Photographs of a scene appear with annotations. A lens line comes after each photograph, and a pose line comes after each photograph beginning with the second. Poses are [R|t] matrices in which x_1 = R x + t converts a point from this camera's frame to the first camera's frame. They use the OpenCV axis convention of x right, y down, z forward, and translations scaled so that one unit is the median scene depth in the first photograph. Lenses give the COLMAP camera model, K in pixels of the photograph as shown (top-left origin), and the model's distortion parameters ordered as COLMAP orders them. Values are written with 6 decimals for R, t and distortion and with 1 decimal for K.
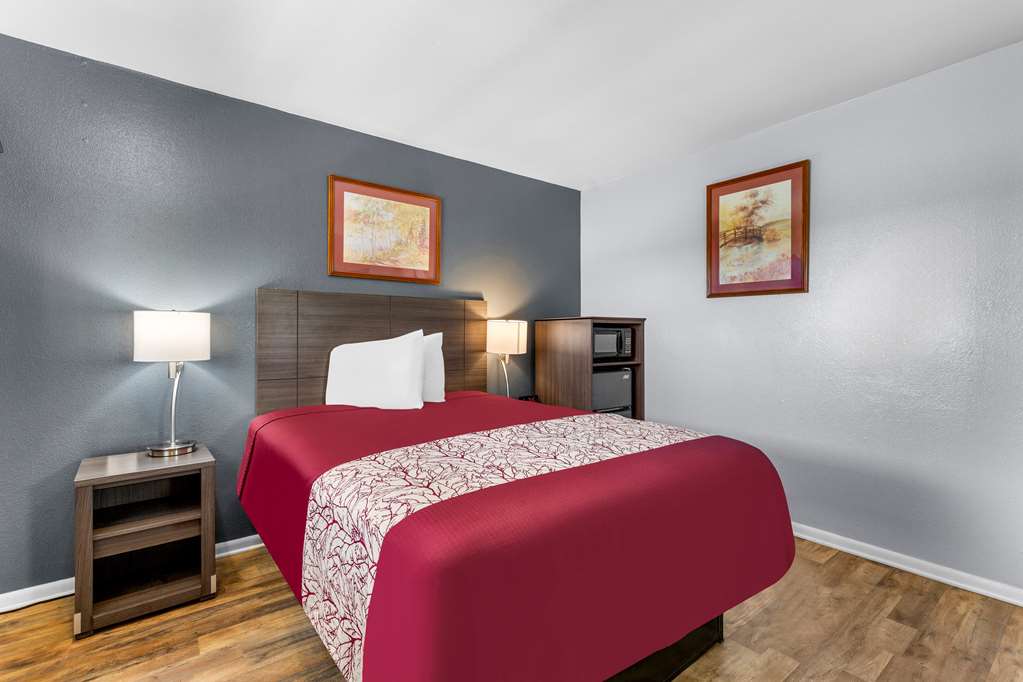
lens RADIAL K [[442.3, 0, 511.5], [0, 442.3, 341.0], [0, 0, 1]] dist [0.000012, -0.000178]
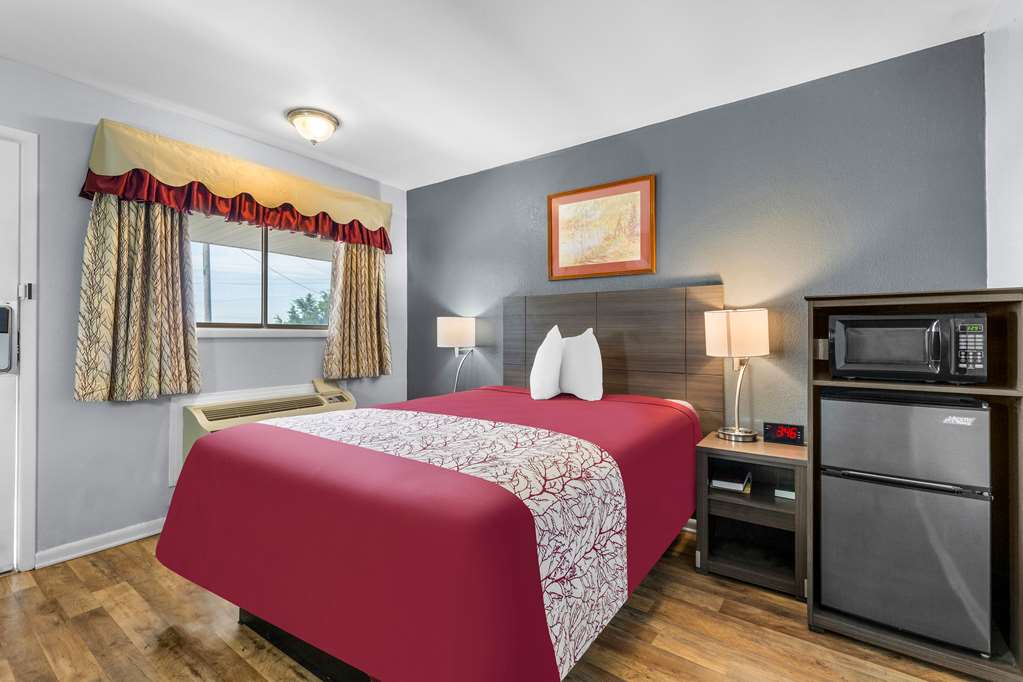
lens RADIAL K [[459.7, 0, 510.5], [0, 459.7, 331.1], [0, 0, 1]] dist [-0.001408, -0.000085]
pose [[0.307112, -0.003681, -0.951666, 0.635712], [-0.009577, 0.999930, -0.006958, -0.003678], [0.951625, 0.011251, 0.307055, 0.463477]]
